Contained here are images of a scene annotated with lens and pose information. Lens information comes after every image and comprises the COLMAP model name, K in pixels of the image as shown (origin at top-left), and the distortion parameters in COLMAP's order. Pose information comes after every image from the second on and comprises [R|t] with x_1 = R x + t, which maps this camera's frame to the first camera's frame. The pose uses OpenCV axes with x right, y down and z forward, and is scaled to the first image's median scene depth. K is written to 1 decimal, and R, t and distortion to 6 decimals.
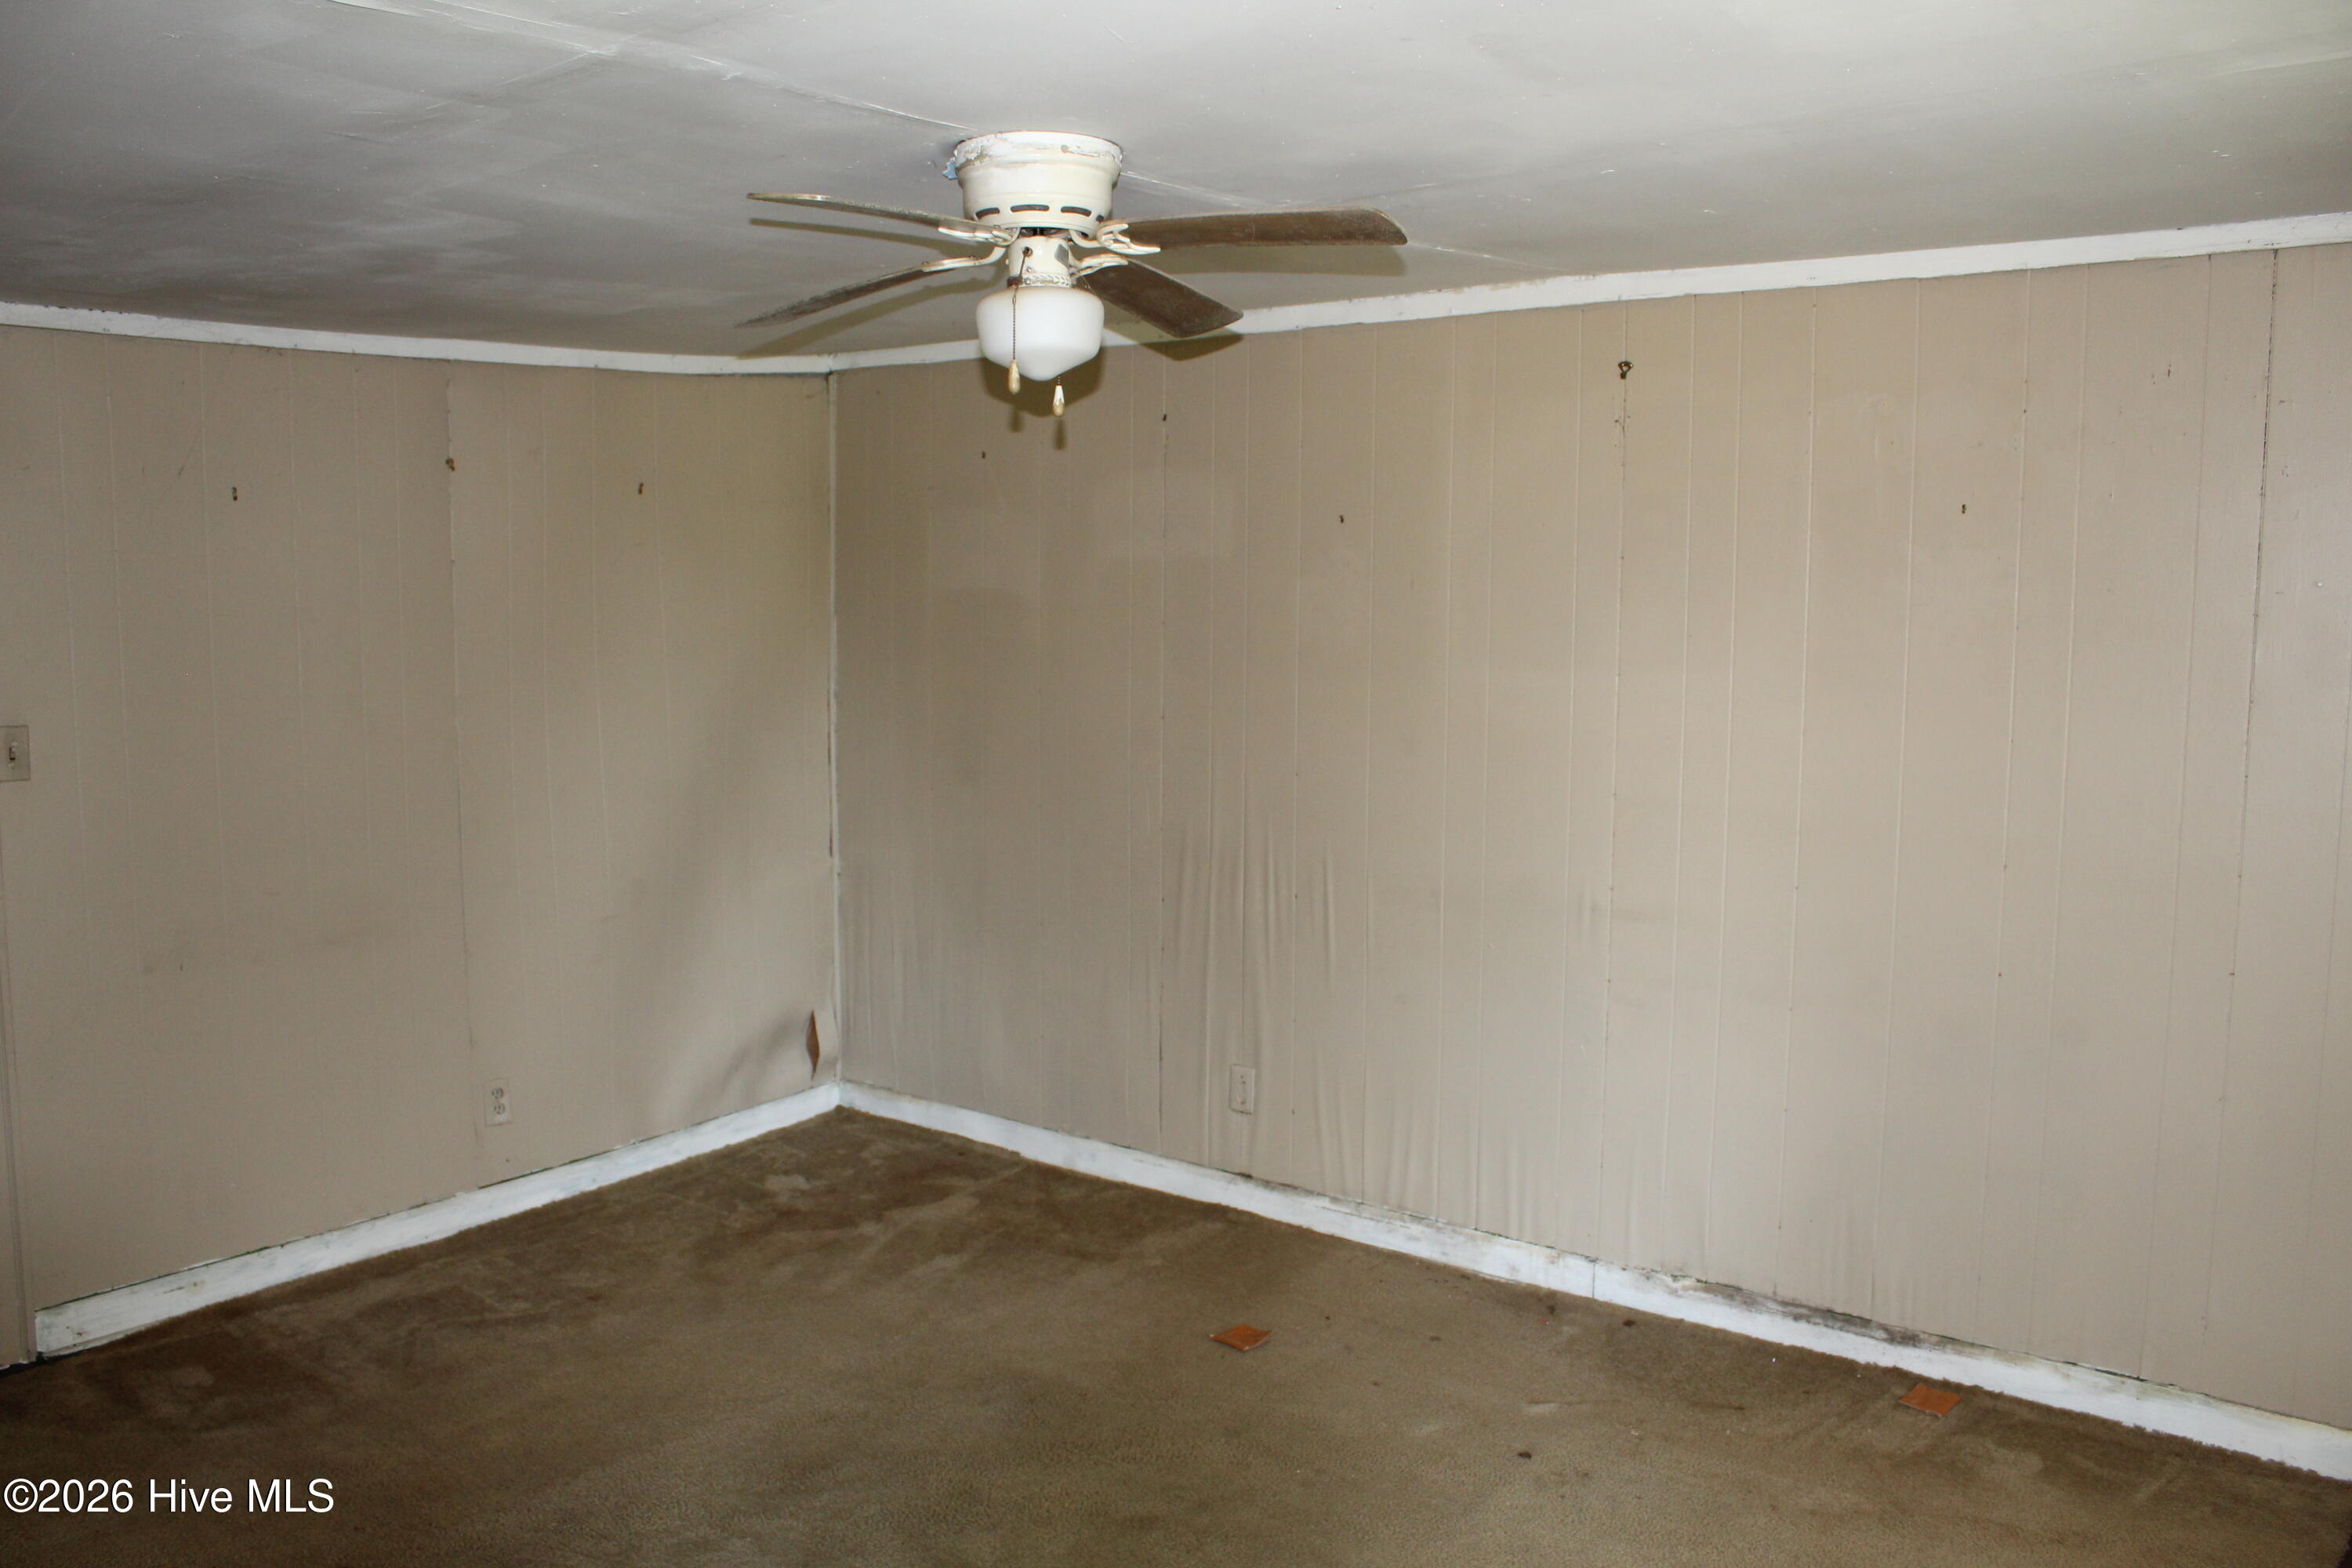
lens RADIAL K [[1952.3, 0, 1149.8], [0, 1952.3, 775.9], [0, 0, 1]] dist [-0.167725, 0.135451]
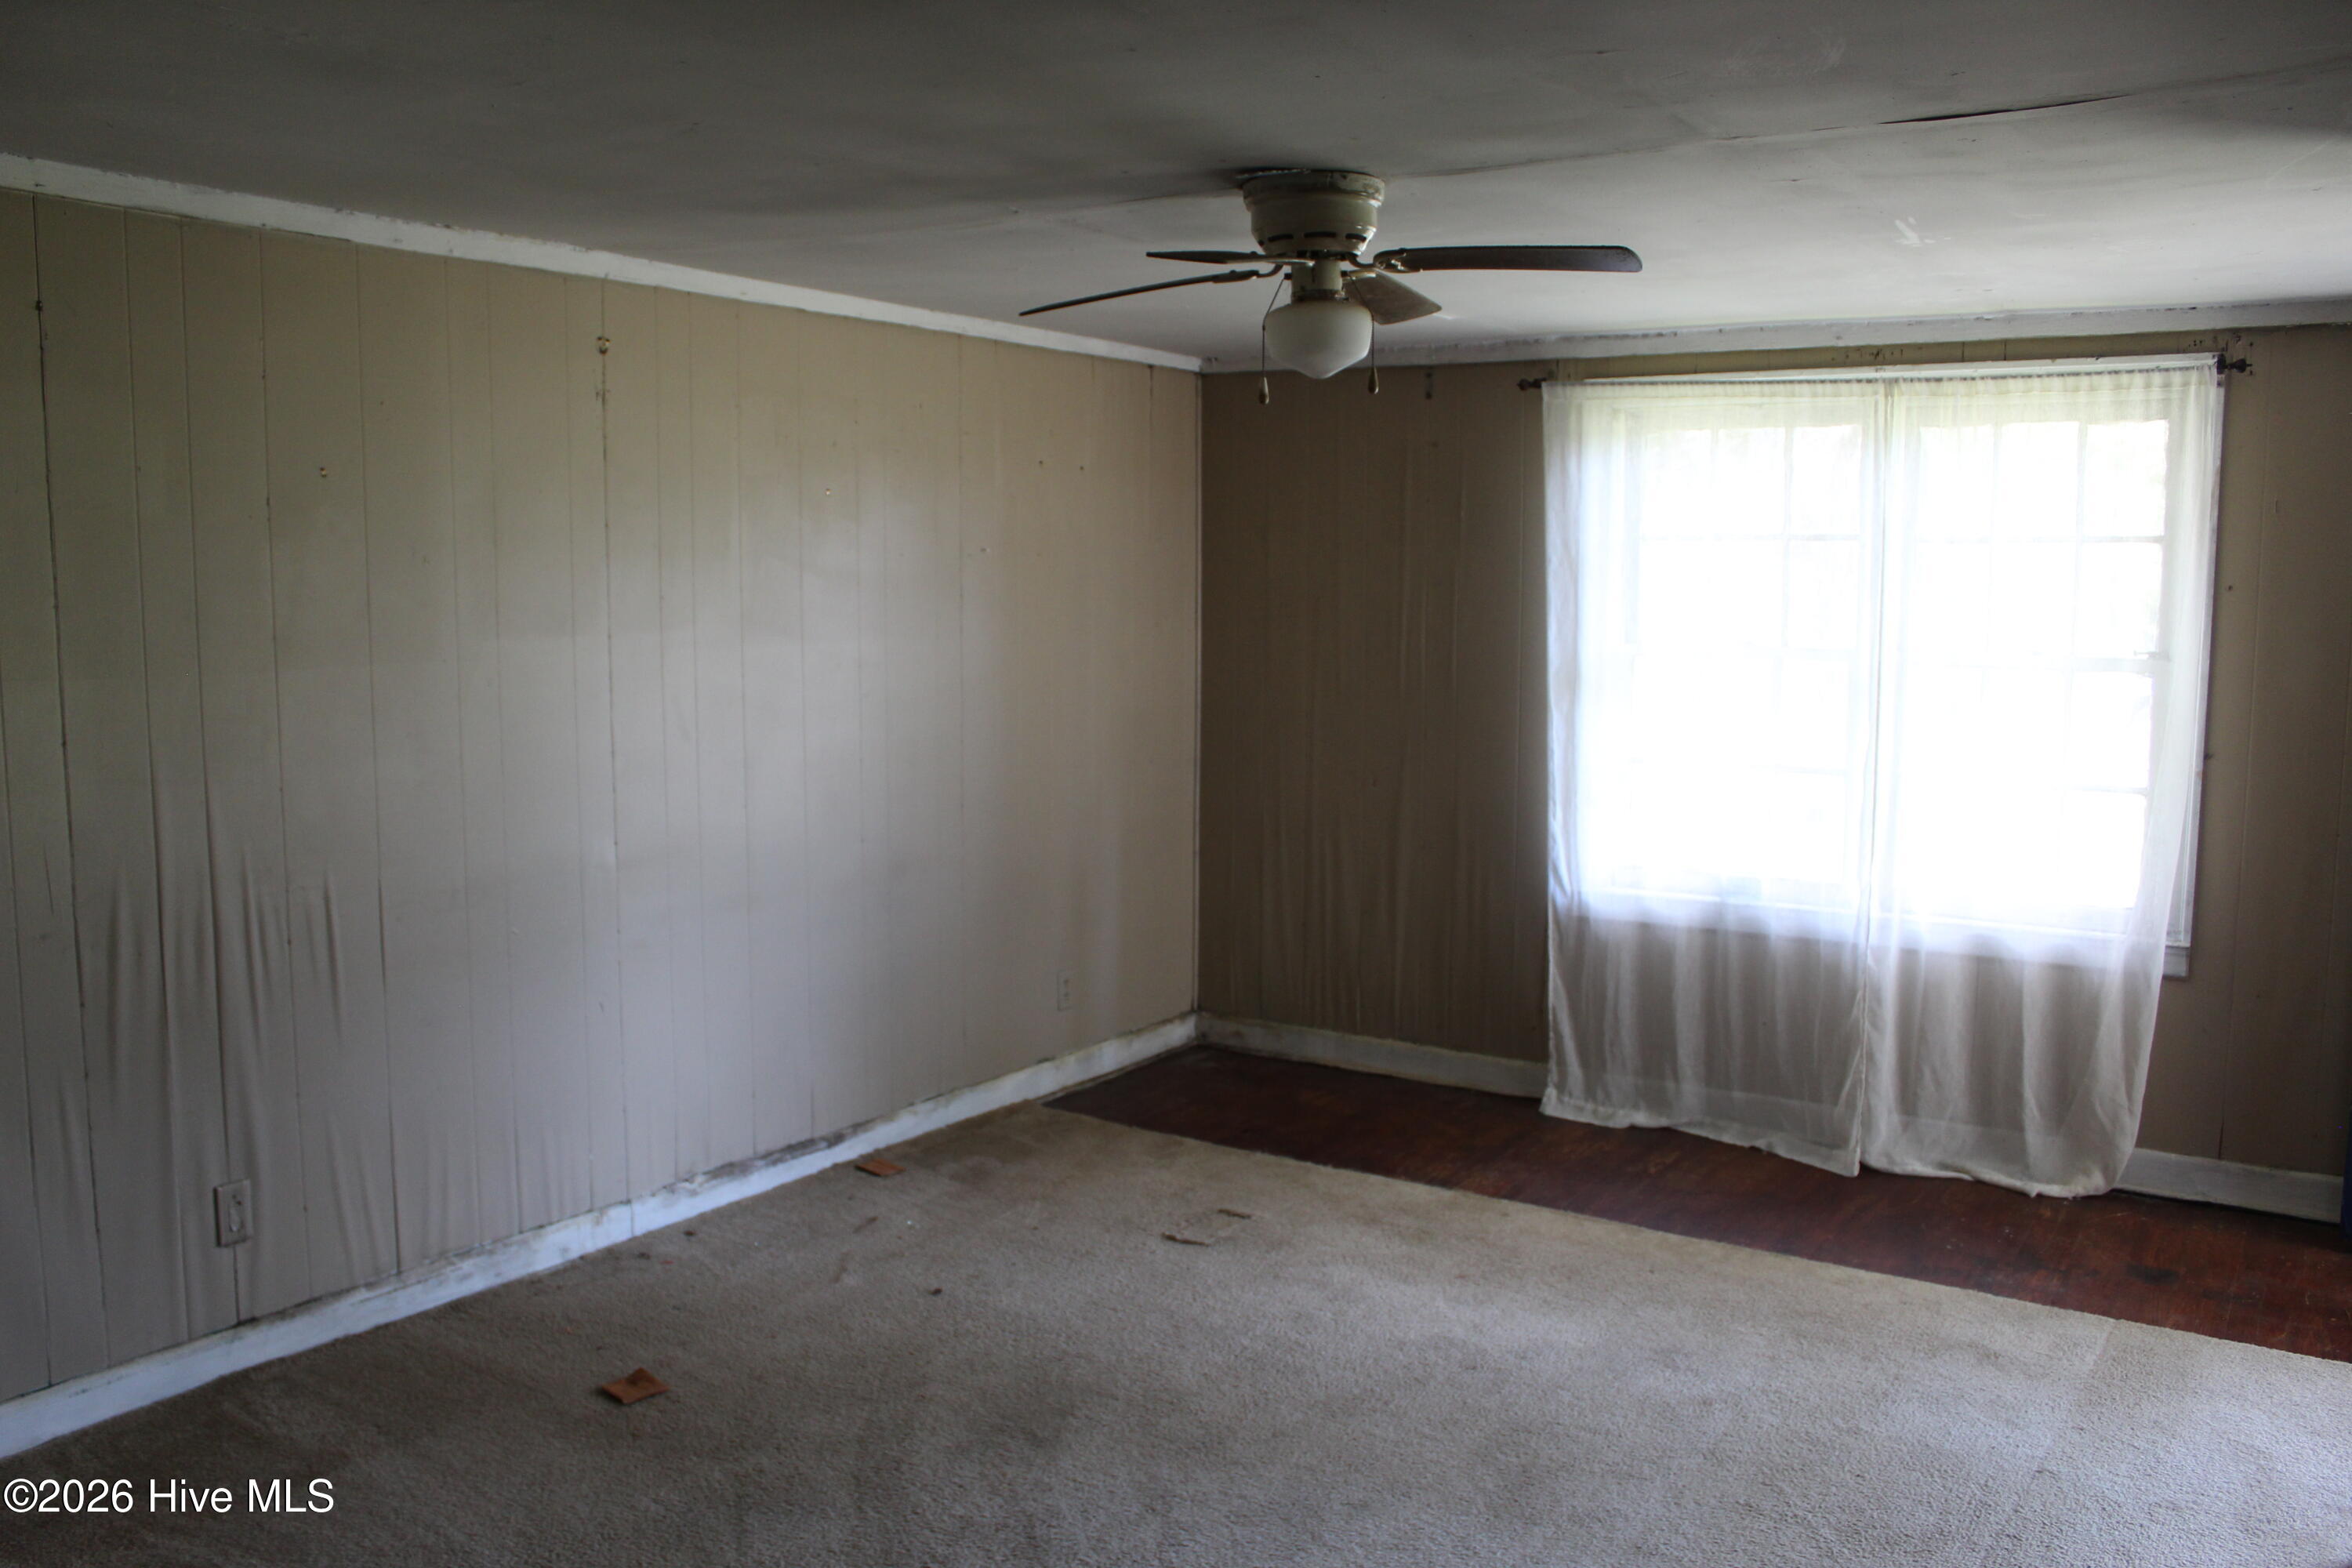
lens RADIAL K [[1952.3, 0, 1149.8], [0, 1952.3, 775.9], [0, 0, 1]] dist [-0.167725, 0.135451]
pose [[-0.100742, -0.103088, 0.989557, -0.780340], [0.095095, 0.989066, 0.112718, -0.064447], [-0.990358, 0.105457, -0.089837, 0.767161]]
